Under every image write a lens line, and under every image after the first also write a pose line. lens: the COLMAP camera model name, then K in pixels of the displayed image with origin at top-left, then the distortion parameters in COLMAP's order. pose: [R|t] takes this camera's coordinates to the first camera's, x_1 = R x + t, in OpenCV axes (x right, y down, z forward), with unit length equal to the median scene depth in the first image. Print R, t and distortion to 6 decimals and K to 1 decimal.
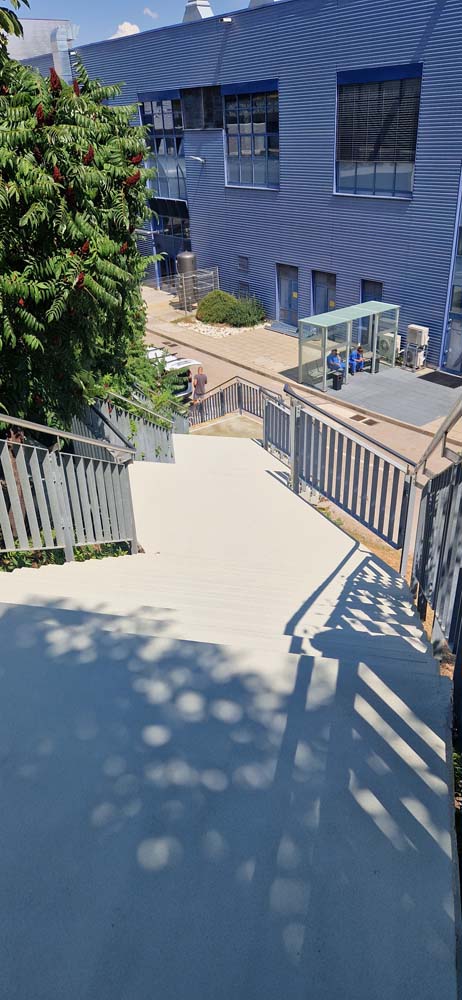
lens RADIAL K [[681.6, 0, 231.0], [0, 681.6, 500.0], [0, 0, 1]] dist [0.058215, -0.064294]
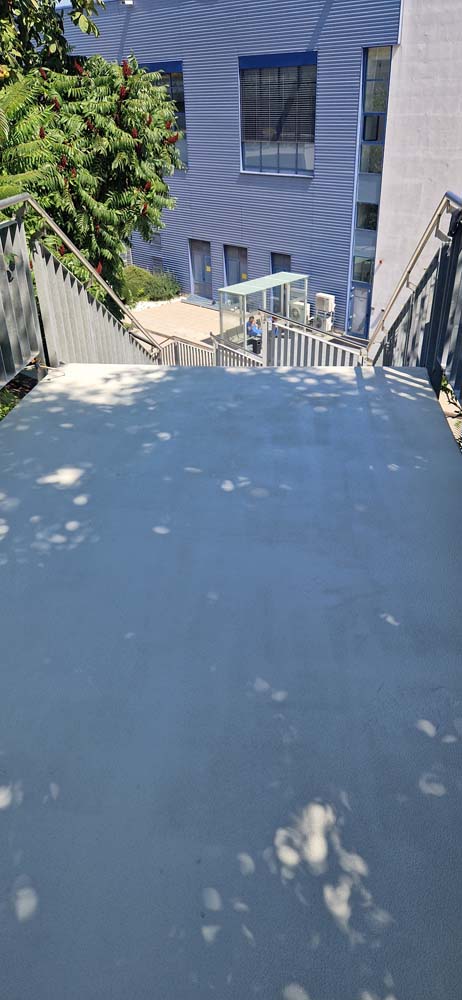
lens RADIAL K [[686.5, 0, 240.8], [0, 686.5, 502.5], [0, 0, 1]] dist [0.059940, -0.066551]
pose [[0.987081, -0.061940, 0.147765, -0.044106], [0.058977, 0.997962, 0.024355, 0.044044], [-0.148972, -0.015326, 0.988723, -0.077595]]
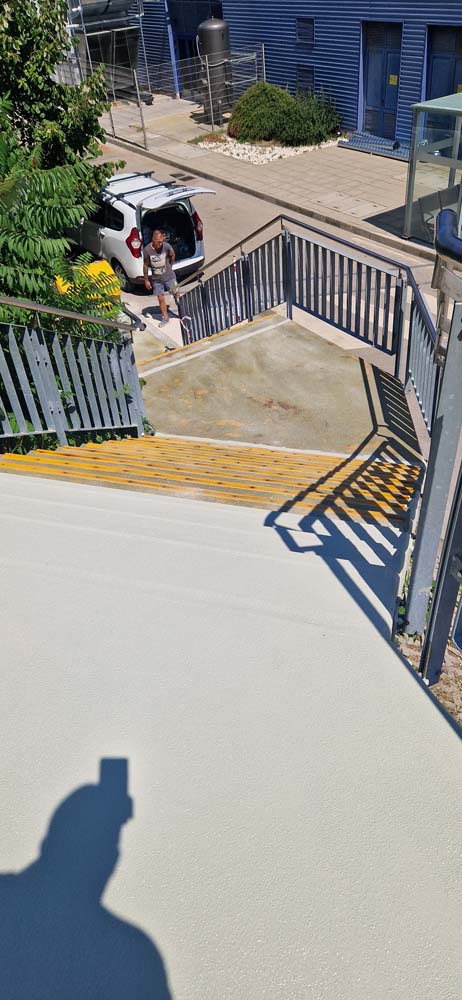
lens RADIAL K [[679.5, 0, 231.0], [0, 679.5, 500.0], [0, 0, 1]] dist [0.083284, -0.065205]
pose [[0.996802, 0.015185, -0.078450, 0.009175], [-0.000673, 0.983338, 0.181784, -0.066185], [0.079903, -0.181150, 0.980204, 0.412860]]
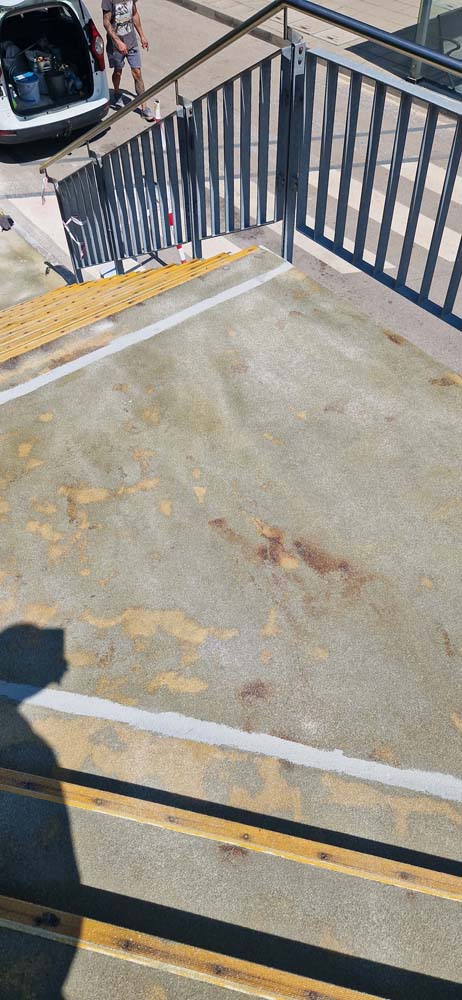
lens RADIAL K [[681.6, 0, 231.0], [0, 681.6, 500.0], [0, 0, 1]] dist [0.058215, -0.064294]
pose [[0.999587, 0.003778, 0.028474, -0.004604], [-0.013798, 0.932605, 0.360636, -0.093649], [-0.025193, -0.360880, 0.932272, 0.573927]]
